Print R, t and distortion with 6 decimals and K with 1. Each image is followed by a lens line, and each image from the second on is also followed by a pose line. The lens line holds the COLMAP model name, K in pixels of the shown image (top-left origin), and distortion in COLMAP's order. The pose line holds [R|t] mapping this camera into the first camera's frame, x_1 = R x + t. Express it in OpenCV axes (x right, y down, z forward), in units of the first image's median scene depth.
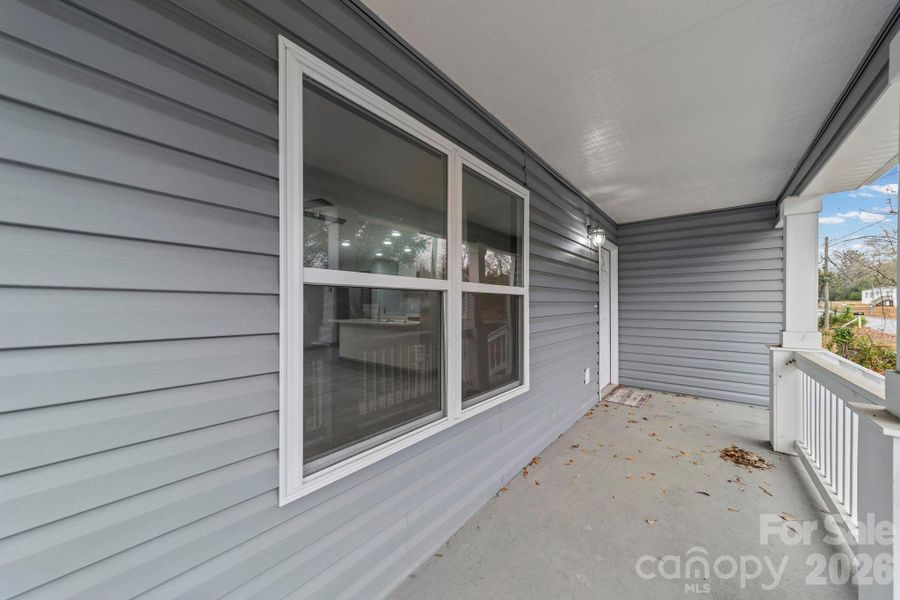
lens RADIAL K [[324.3, 0, 452.7], [0, 324.3, 306.5], [0, 0, 1]] dist [0.000746, -0.000464]
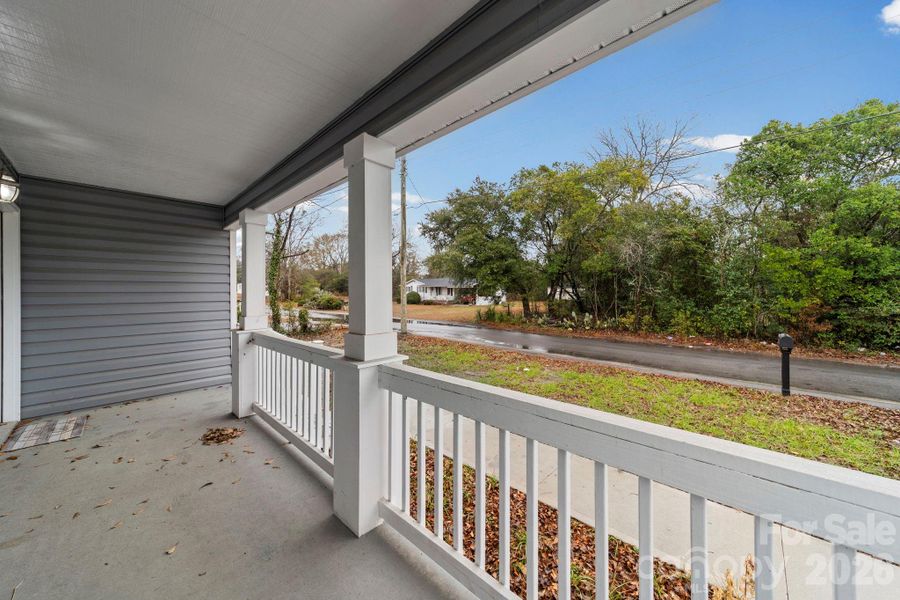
lens RADIAL K [[324.3, 0, 452.0], [0, 324.3, 288.4], [0, 0, 1]] dist [0.000746, -0.000464]
pose [[0.043008, 0.013295, 0.998986, -0.158221], [0.014575, 0.999797, -0.013933, -0.001608], [-0.998968, 0.015159, 0.042805, 0.156742]]
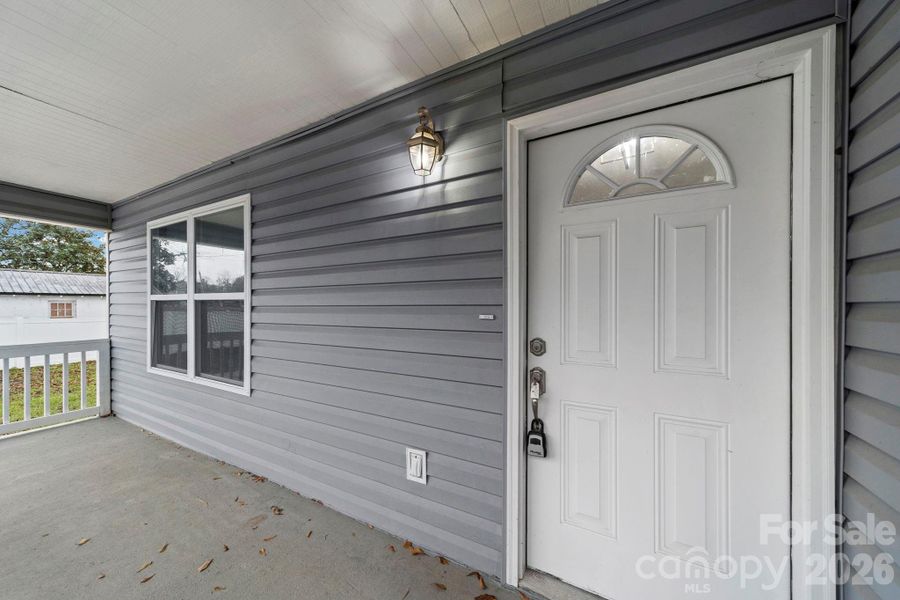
lens RADIAL K [[324.3, 0, 446.8], [0, 324.3, 303.4], [0, 0, 1]] dist [0.000746, -0.000464]
pose [[0.166142, 0.002300, -0.986099, 1.276349], [-0.007213, 0.999973, 0.001117, -0.028261], [0.986076, 0.006927, 0.166154, 1.399171]]
